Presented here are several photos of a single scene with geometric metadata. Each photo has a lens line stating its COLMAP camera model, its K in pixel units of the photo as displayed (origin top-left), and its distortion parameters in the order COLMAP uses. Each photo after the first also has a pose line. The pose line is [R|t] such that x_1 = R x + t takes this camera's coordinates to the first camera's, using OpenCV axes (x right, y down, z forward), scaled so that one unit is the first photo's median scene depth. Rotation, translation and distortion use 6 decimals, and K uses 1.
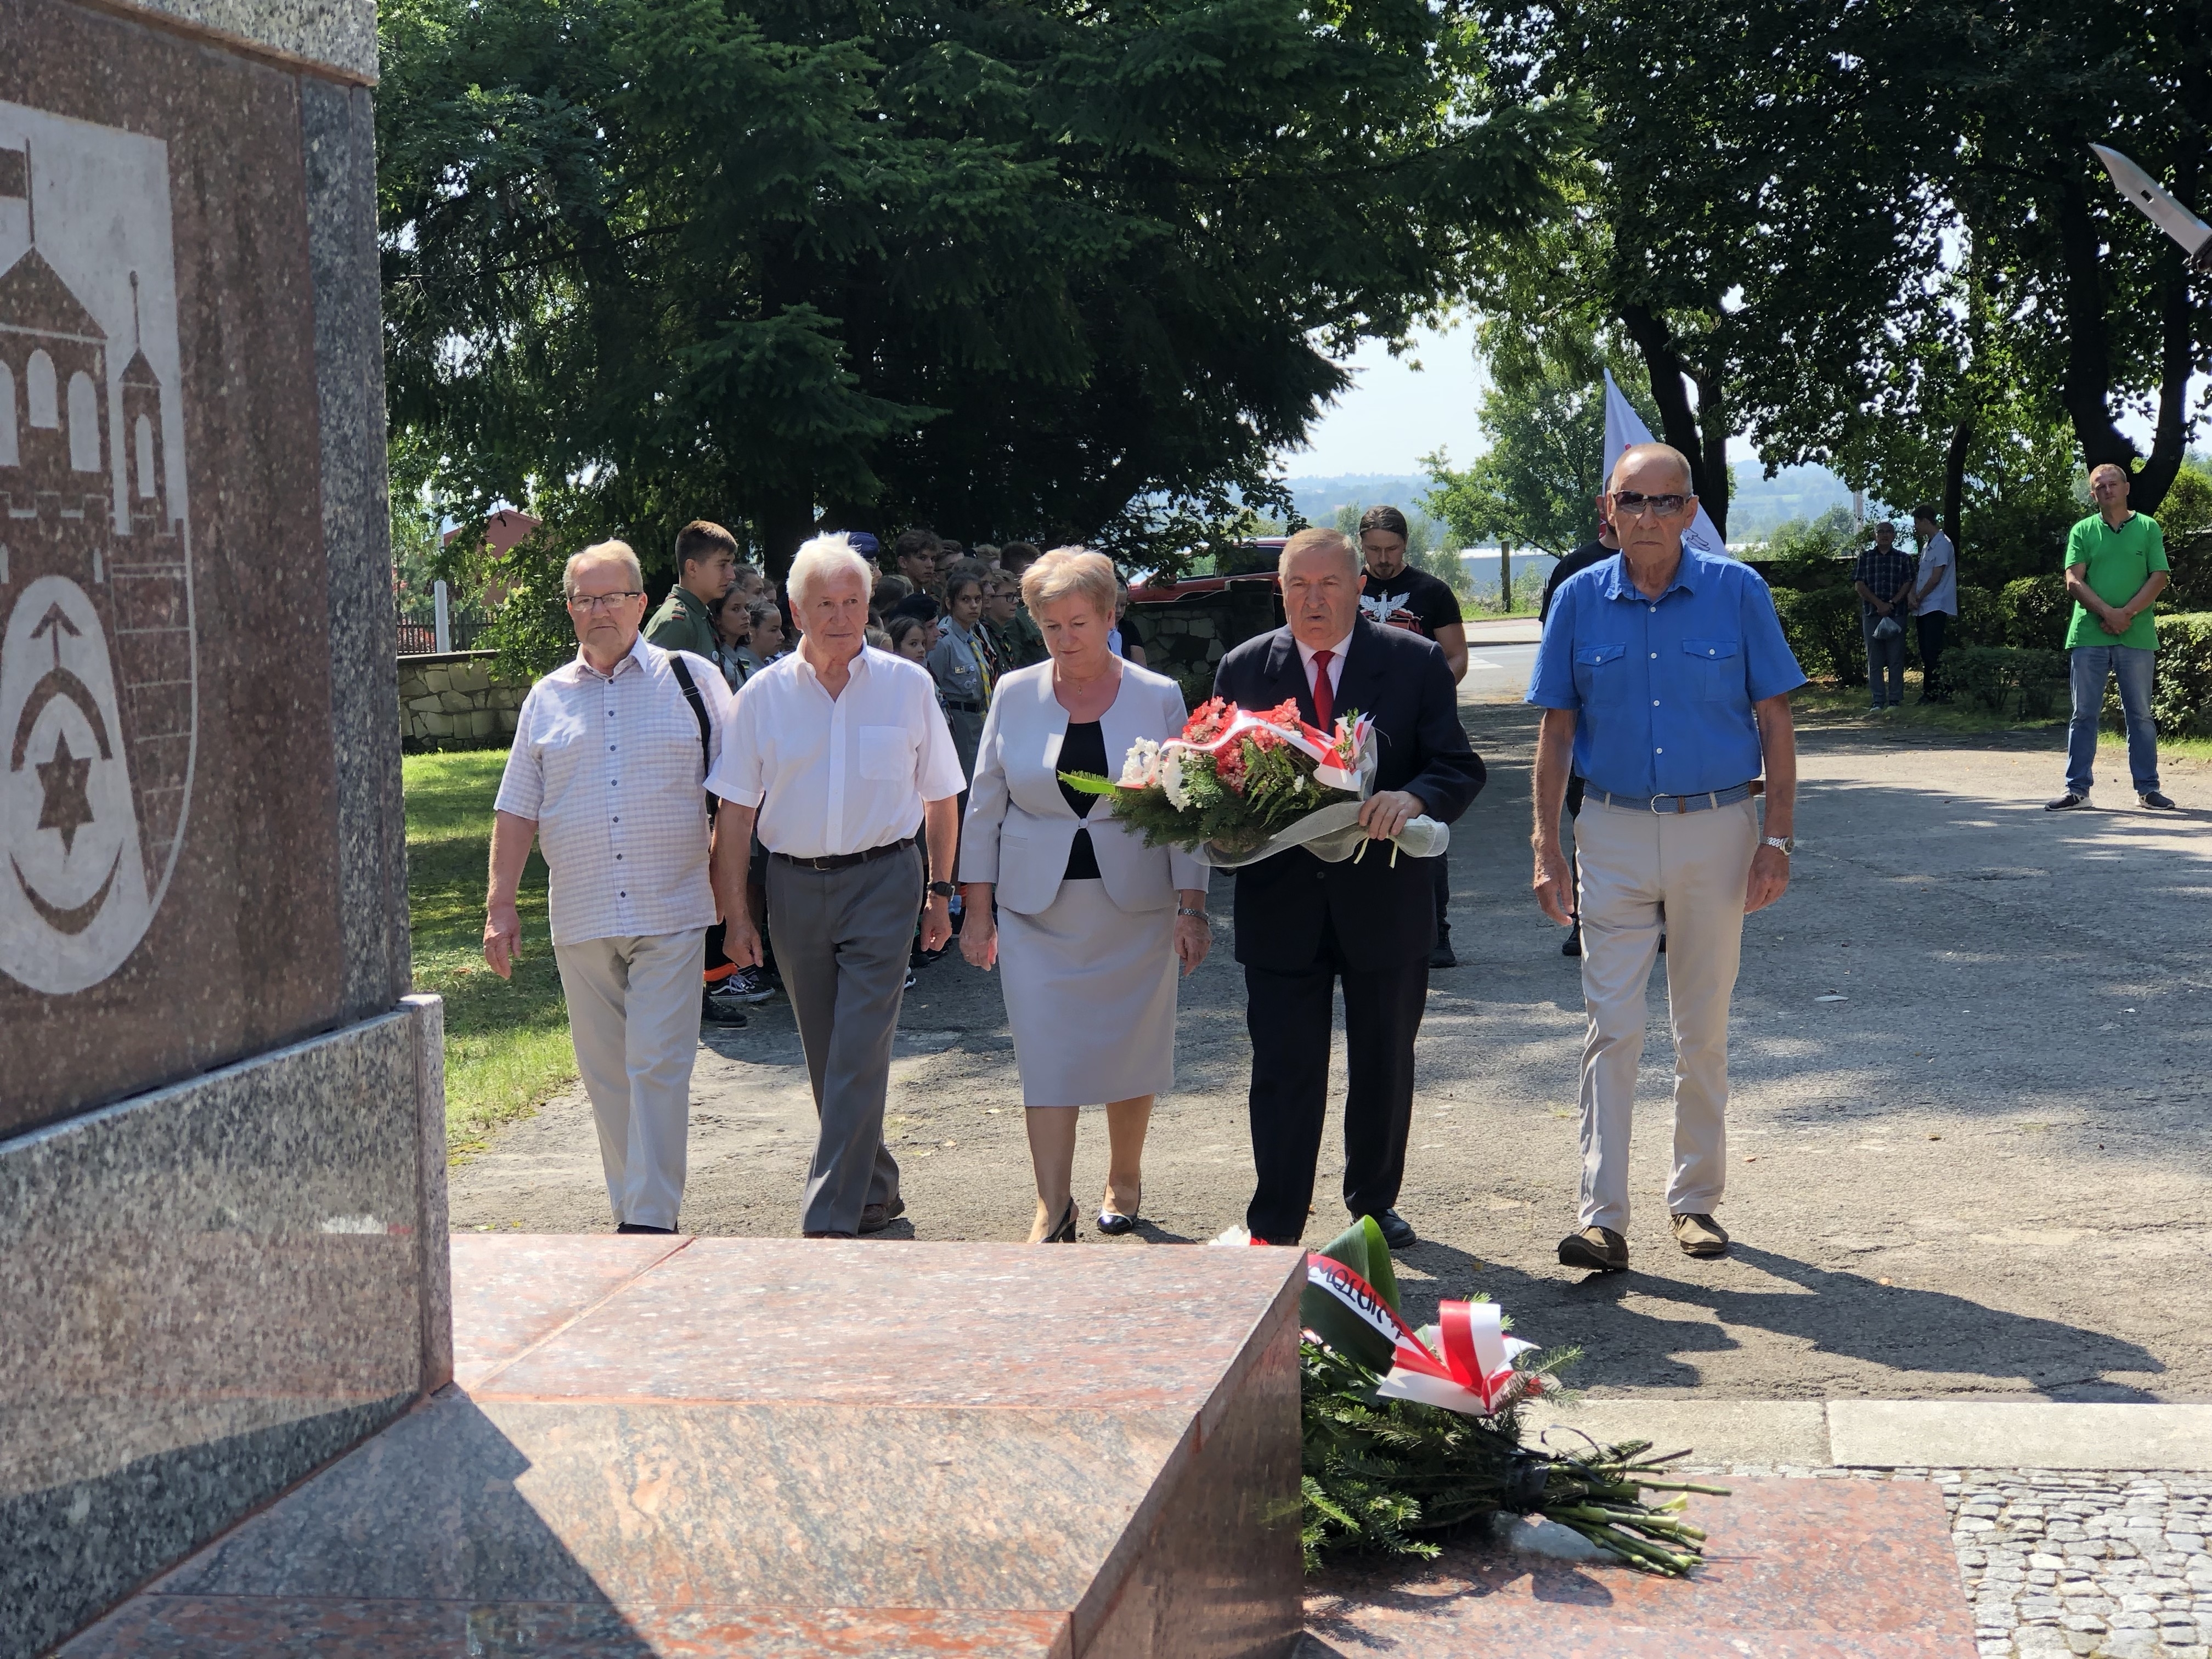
lens RADIAL K [[3675.0, 0, 1096.0], [0, 3675.0, 866.3], [0, 0, 1]] dist [0.045928, 0.000000]
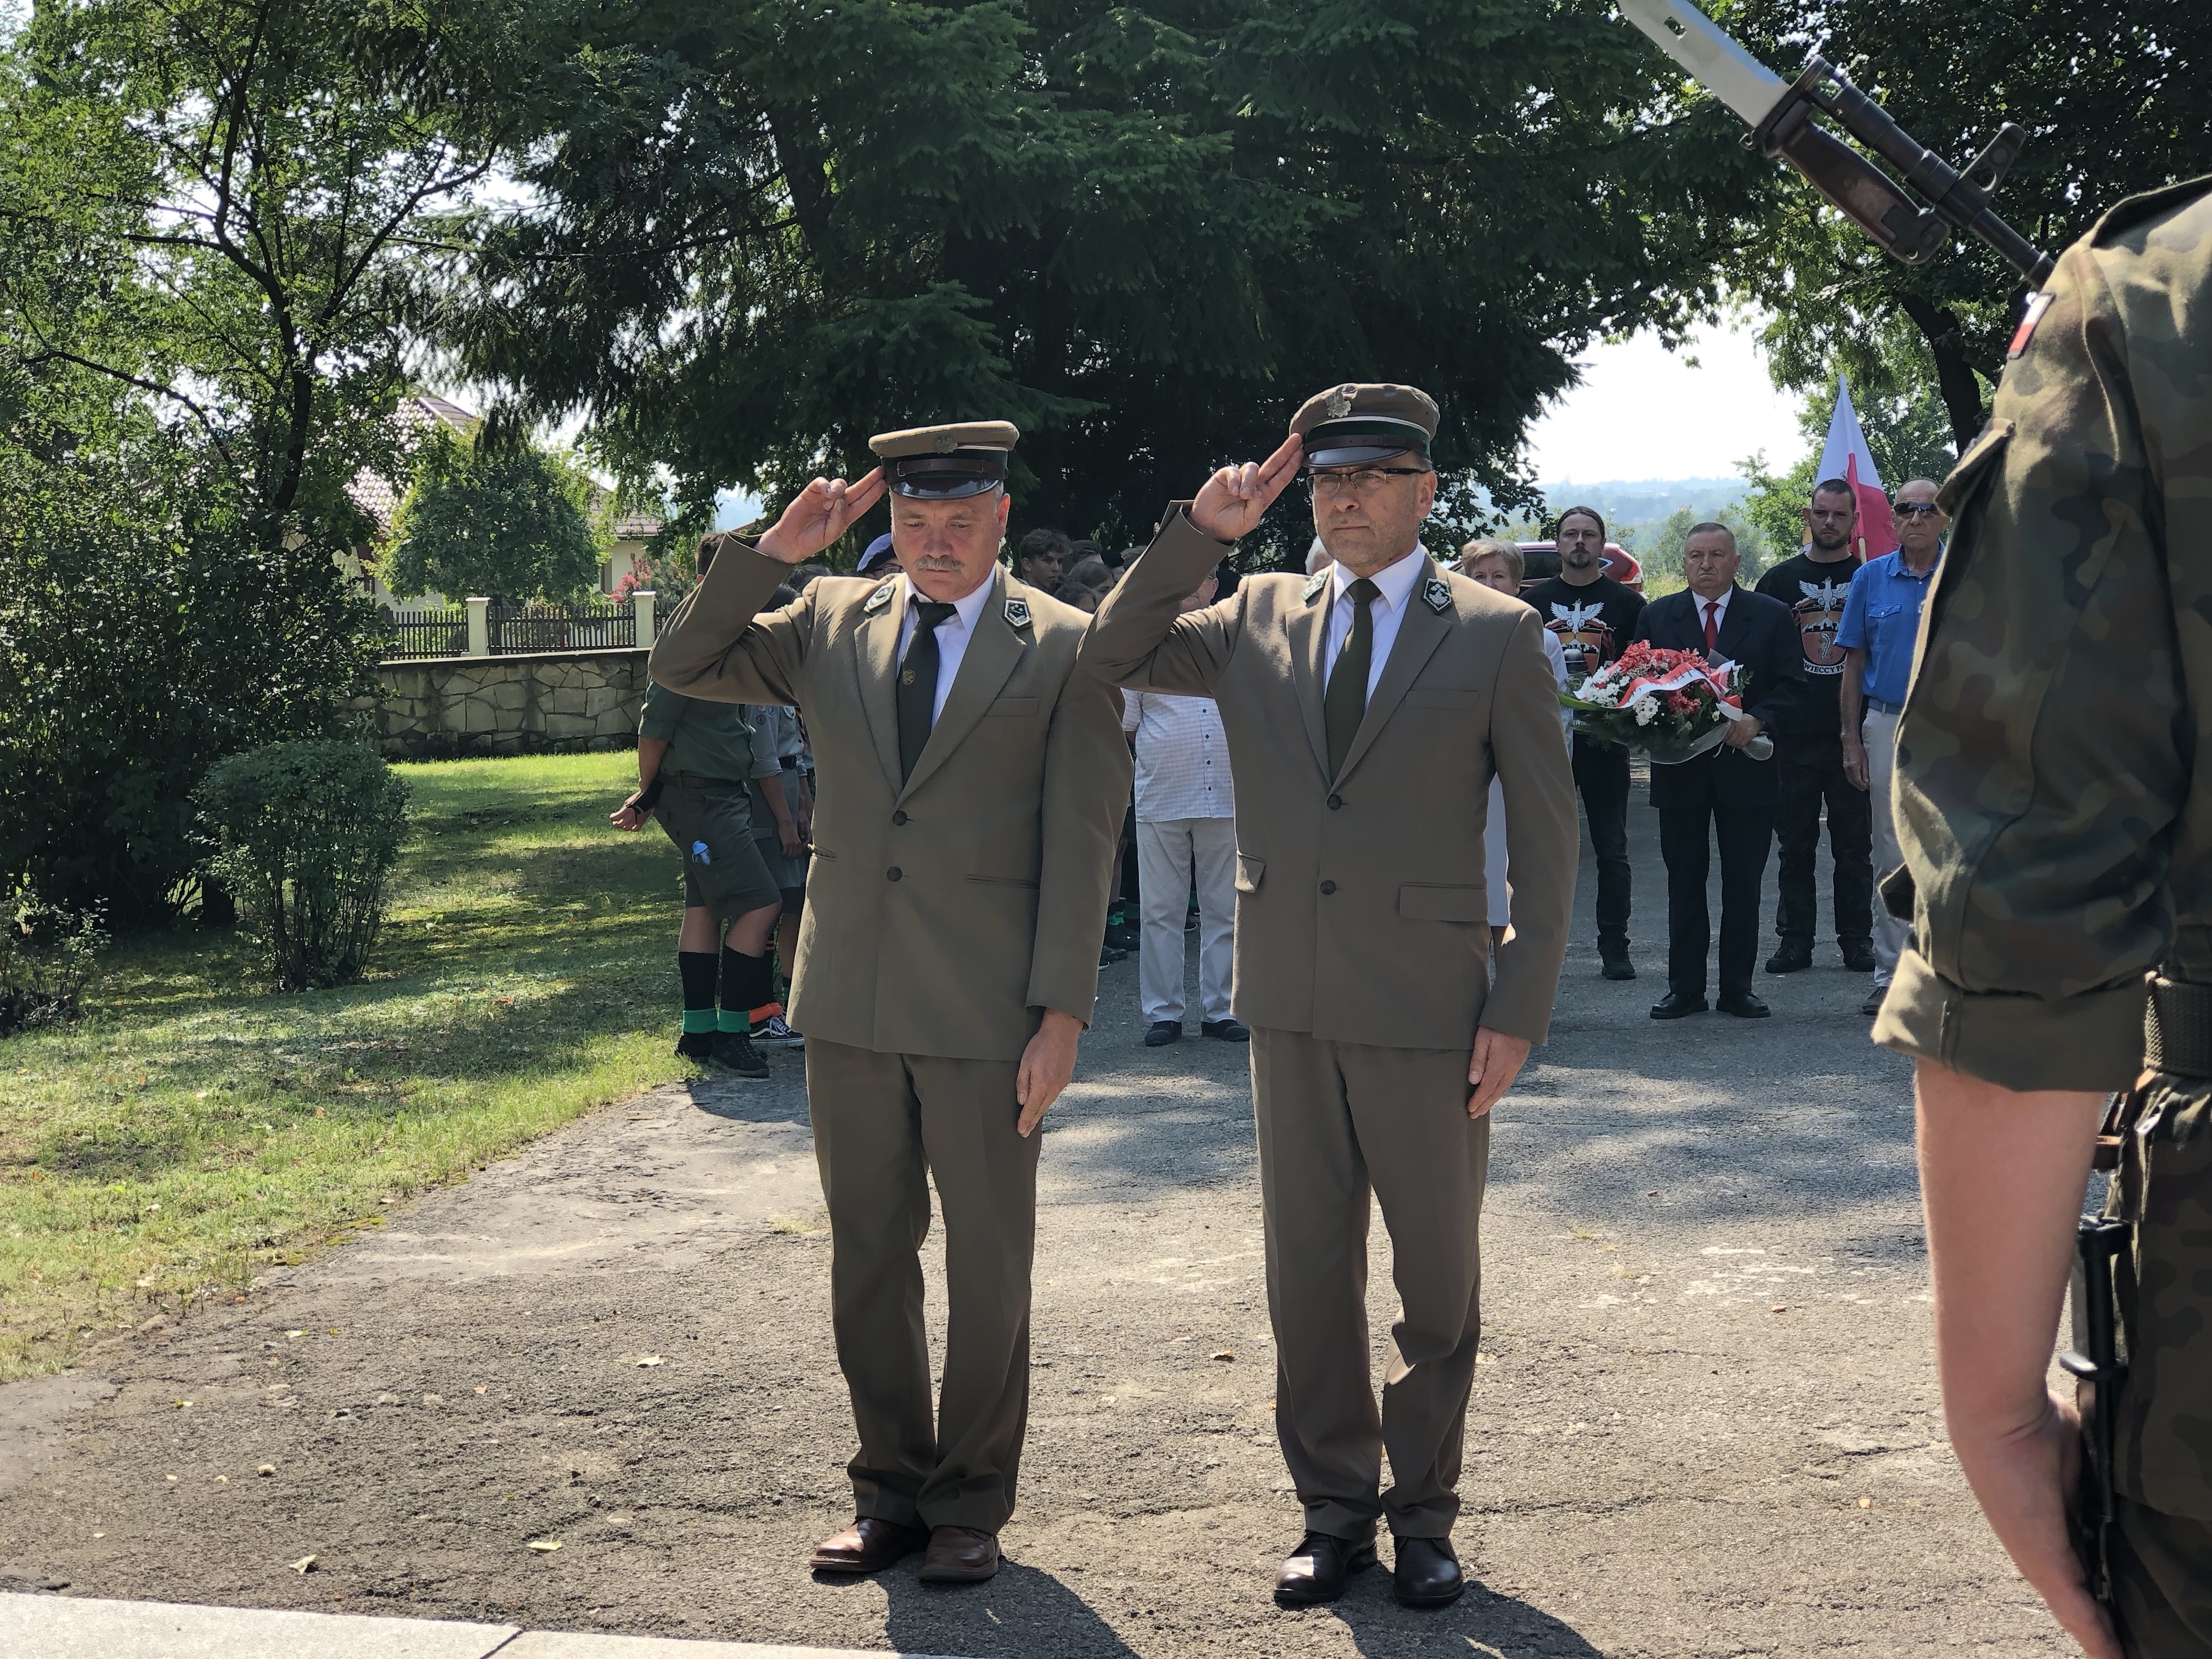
lens RADIAL K [[3675.0, 0, 1098.9], [0, 3675.0, 823.8], [0, 0, 1]] dist [0.045928, 0.000000]
pose [[0.995662, 0.023194, -0.090103, 0.371194], [-0.024153, 0.999662, -0.009571, -0.066822], [0.089851, 0.011706, 0.995886, 0.612289]]
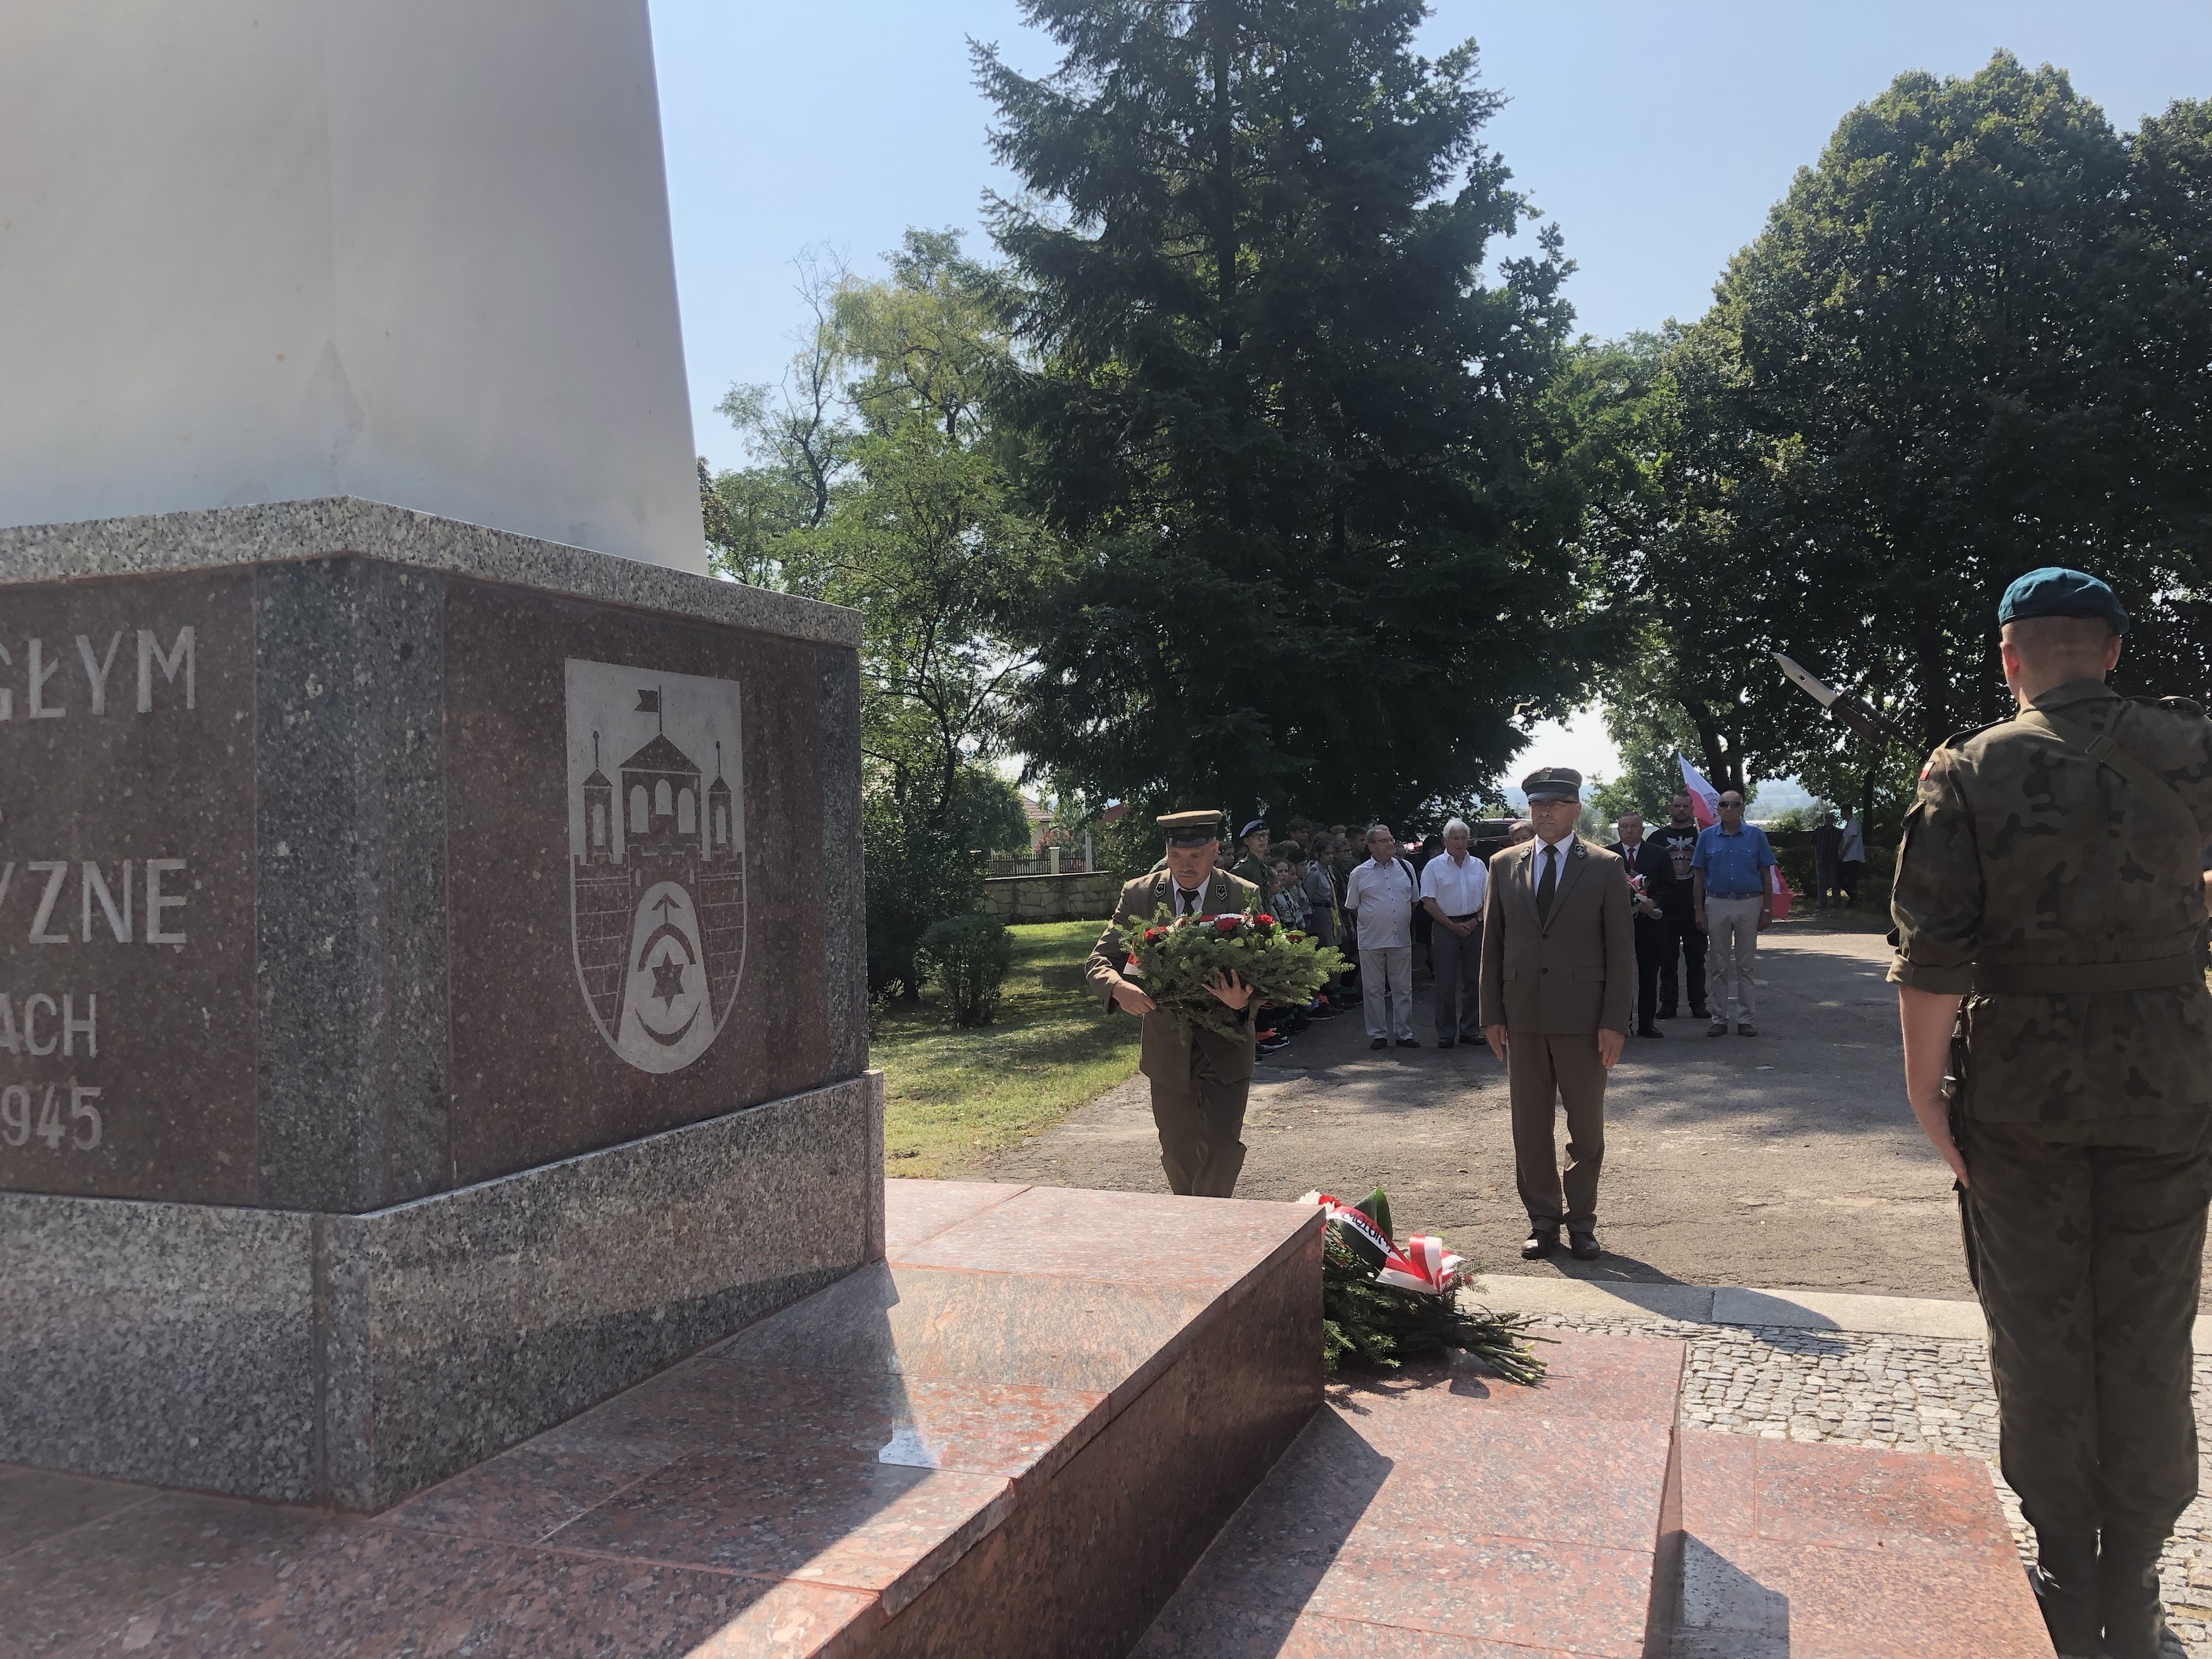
lens RADIAL K [[1821.8, 0, 1078.8], [0, 1821.8, 833.9], [0, 0, 1]] dist [0.033168, -0.037901]
pose [[0.982666, 0.005865, -0.185292, 0.130834], [-0.020416, 0.996844, -0.076721, -0.023440], [0.184258, 0.079174, 0.979684, -0.017366]]
